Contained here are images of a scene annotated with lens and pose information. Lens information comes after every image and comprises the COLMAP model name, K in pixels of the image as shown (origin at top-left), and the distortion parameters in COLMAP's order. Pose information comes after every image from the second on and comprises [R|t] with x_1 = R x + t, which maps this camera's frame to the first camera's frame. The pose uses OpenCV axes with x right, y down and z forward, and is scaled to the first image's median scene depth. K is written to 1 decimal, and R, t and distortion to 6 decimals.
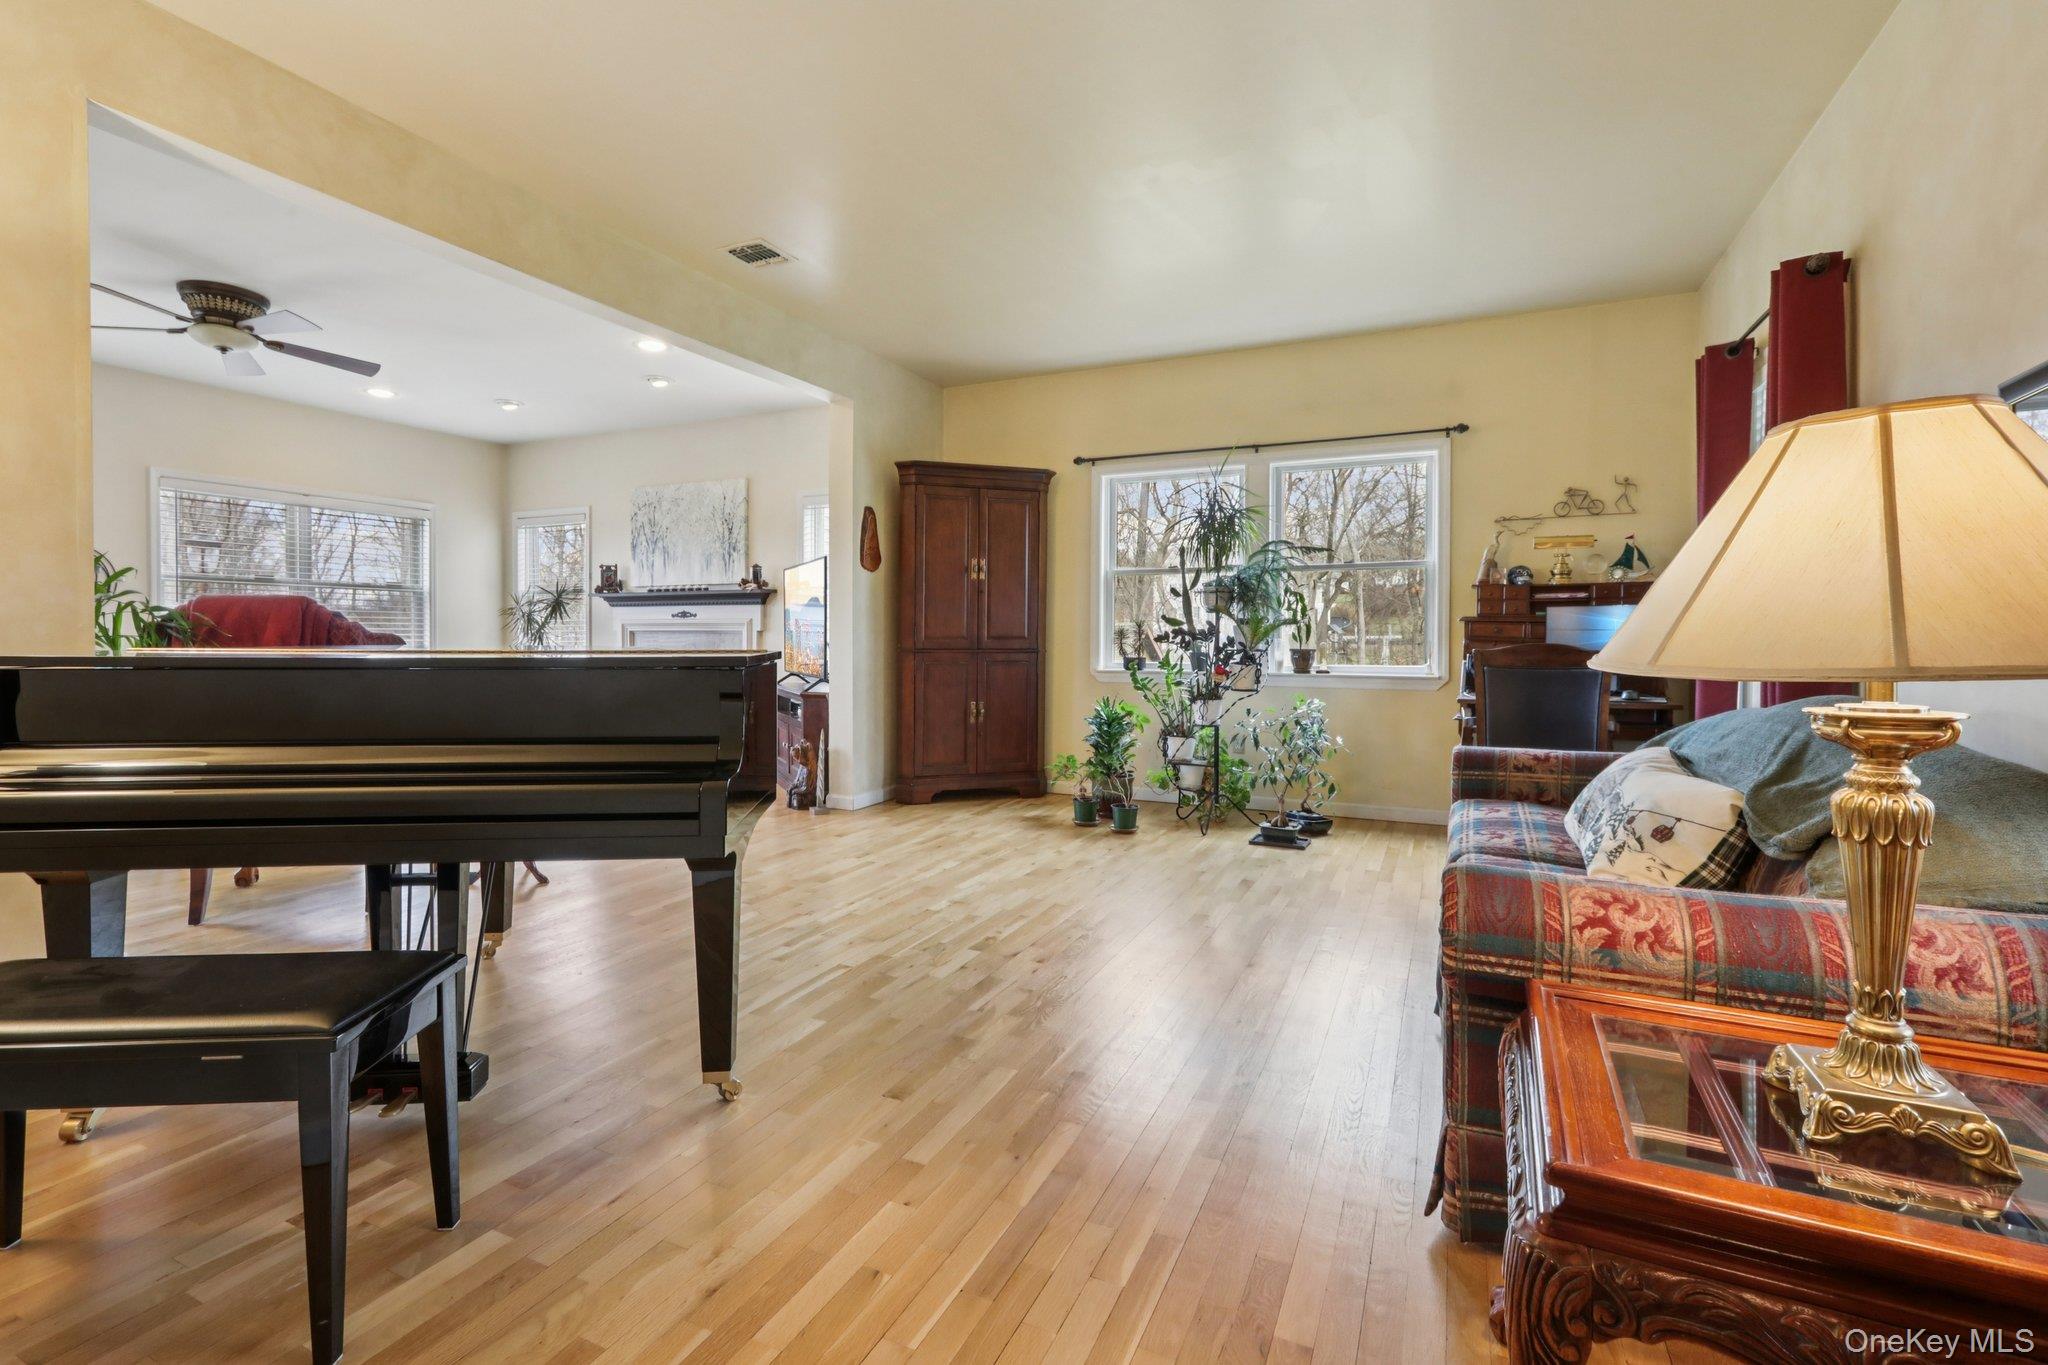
lens RADIAL K [[923.5, 0, 1025.1], [0, 923.5, 631.5], [0, 0, 1]] dist [-0.004879, 0.002181]
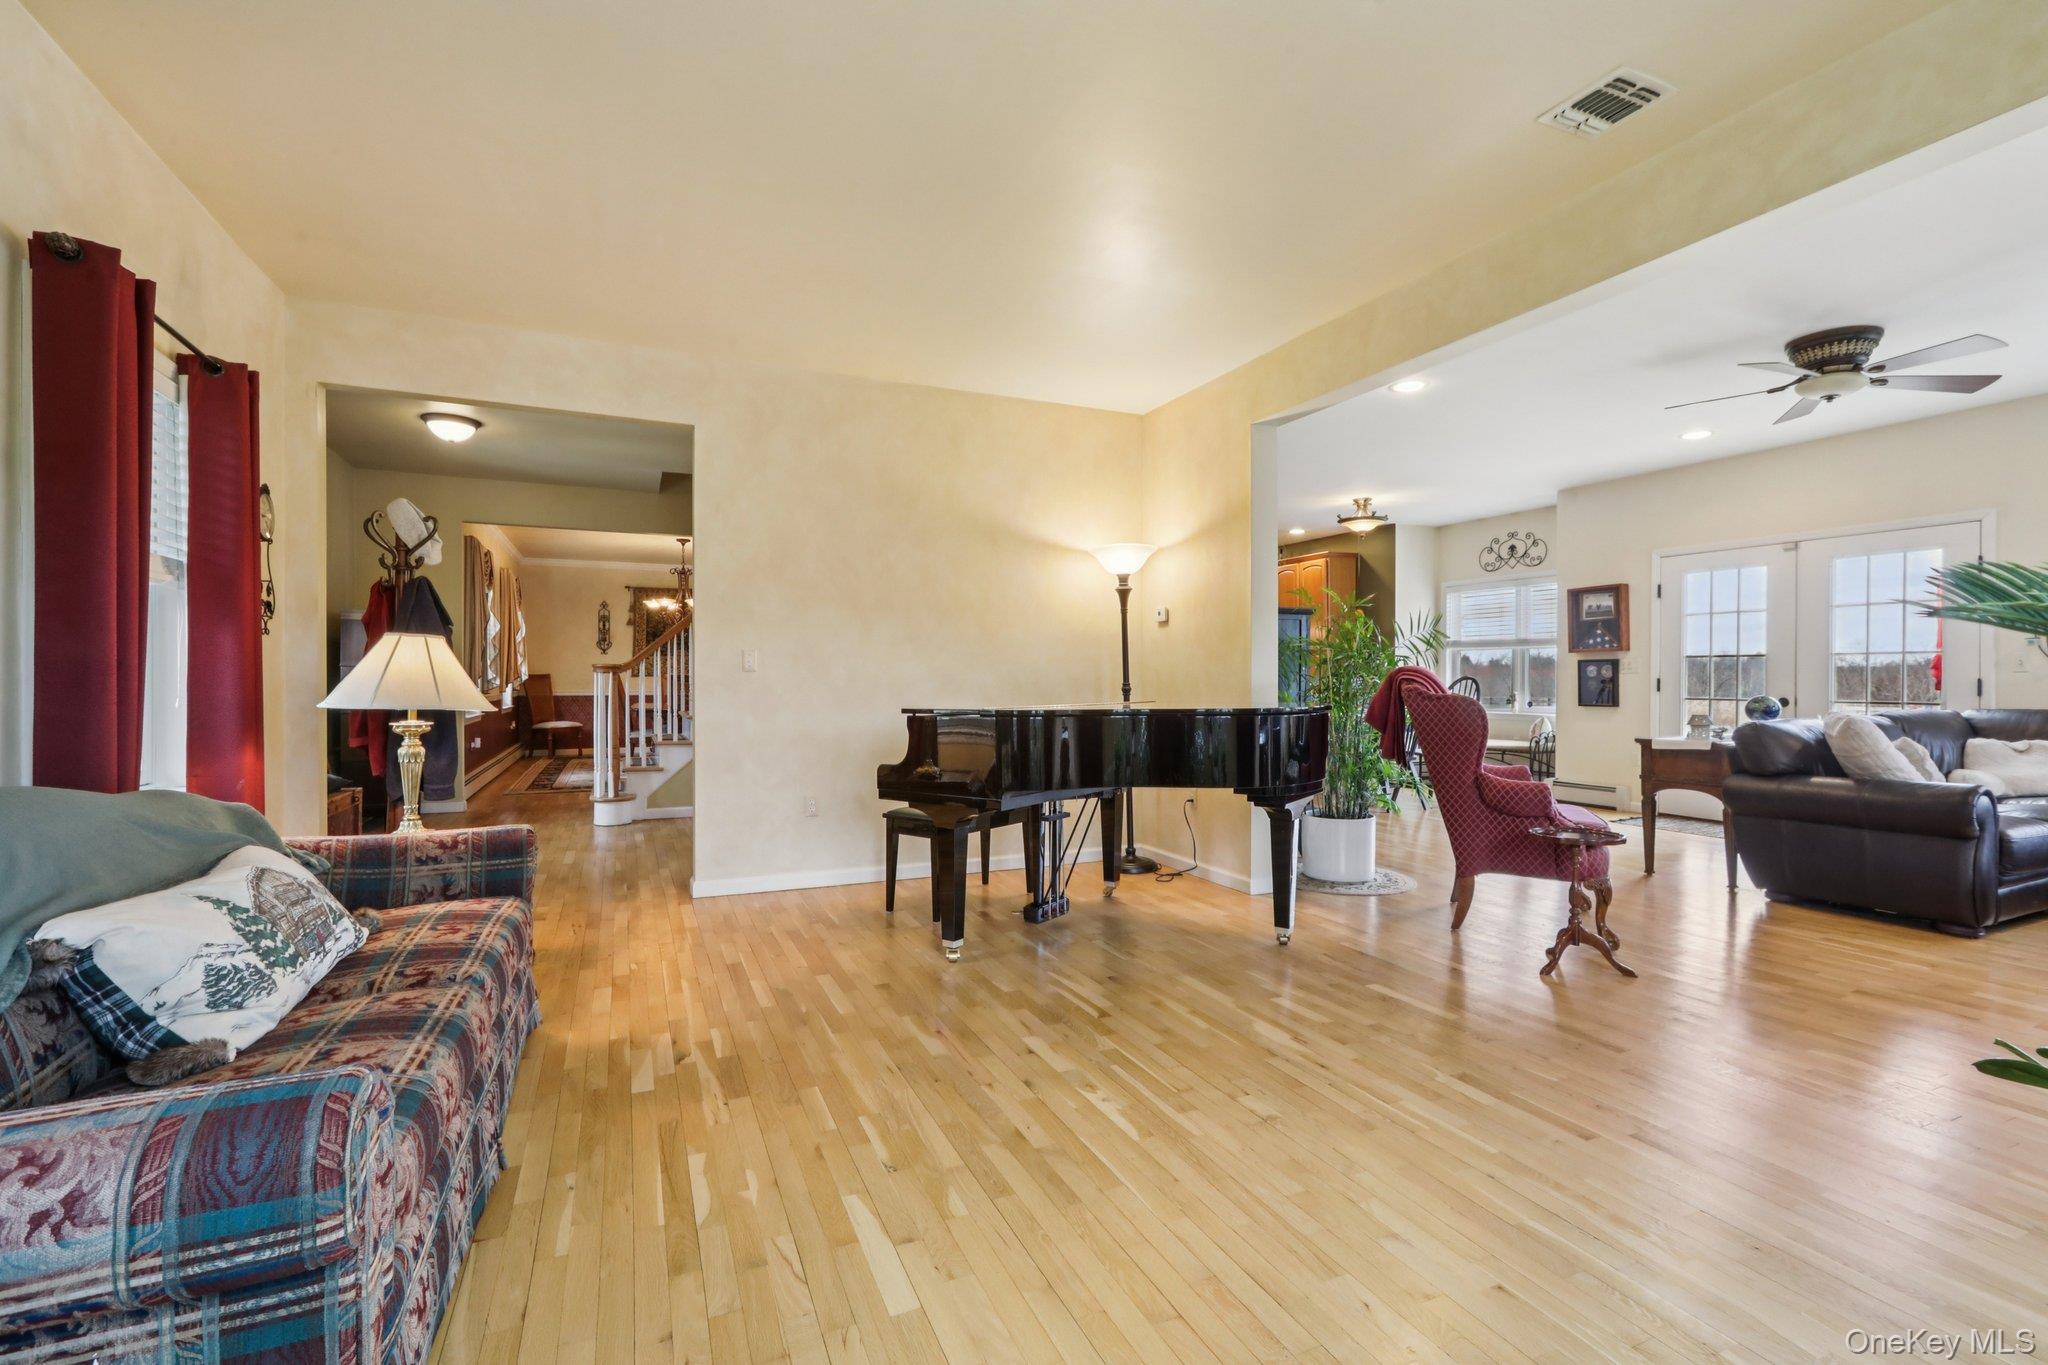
lens RADIAL K [[923.5, 0, 1012.3], [0, 923.5, 682.5], [0, 0, 1]] dist [-0.004879, 0.002181]
pose [[-0.661254, 0.002034, -0.750160, 0.592545], [-0.002449, 0.999985, 0.004870, -0.021585], [0.750158, 0.005058, -0.661239, 1.444052]]
